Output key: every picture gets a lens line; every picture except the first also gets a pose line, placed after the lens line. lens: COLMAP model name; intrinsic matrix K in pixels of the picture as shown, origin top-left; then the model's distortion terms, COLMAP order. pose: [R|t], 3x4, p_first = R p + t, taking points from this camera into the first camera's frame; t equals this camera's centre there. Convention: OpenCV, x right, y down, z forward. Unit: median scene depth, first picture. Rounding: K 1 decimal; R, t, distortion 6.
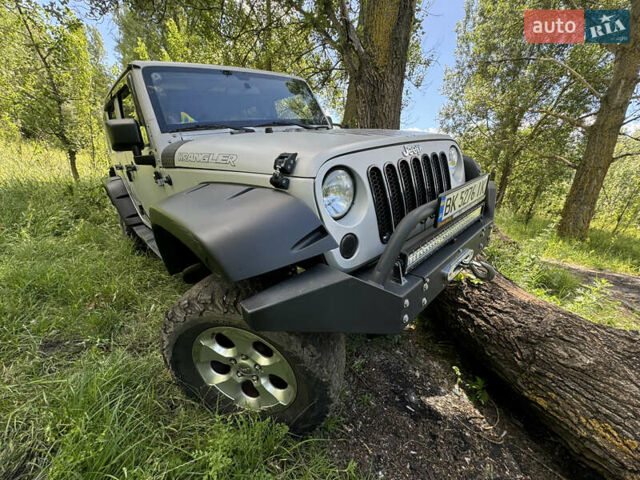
lens RADIAL K [[257.7, 0, 324.7], [0, 257.7, 242.0], [0, 0, 1]] dist [-0.001908, 0.000177]
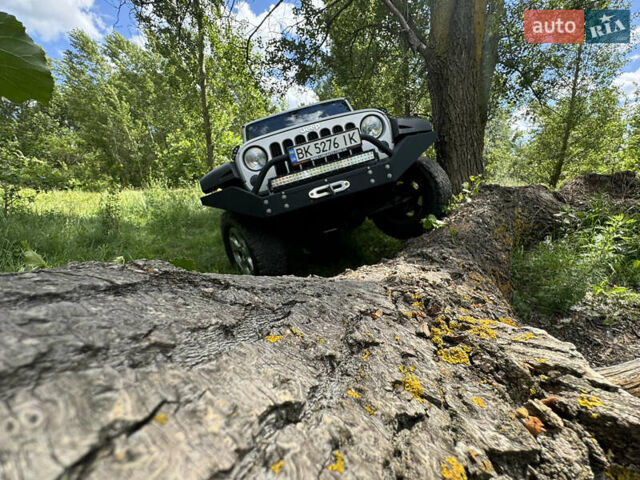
lens RADIAL K [[257.7, 0, 318.5], [0, 257.7, 240.9], [0, 0, 1]] dist [-0.001908, 0.000177]
pose [[0.770687, -0.010196, -0.637132, 1.066829], [-0.037480, 0.997416, -0.061298, 0.358546], [0.636110, 0.071121, 0.768313, -0.162711]]
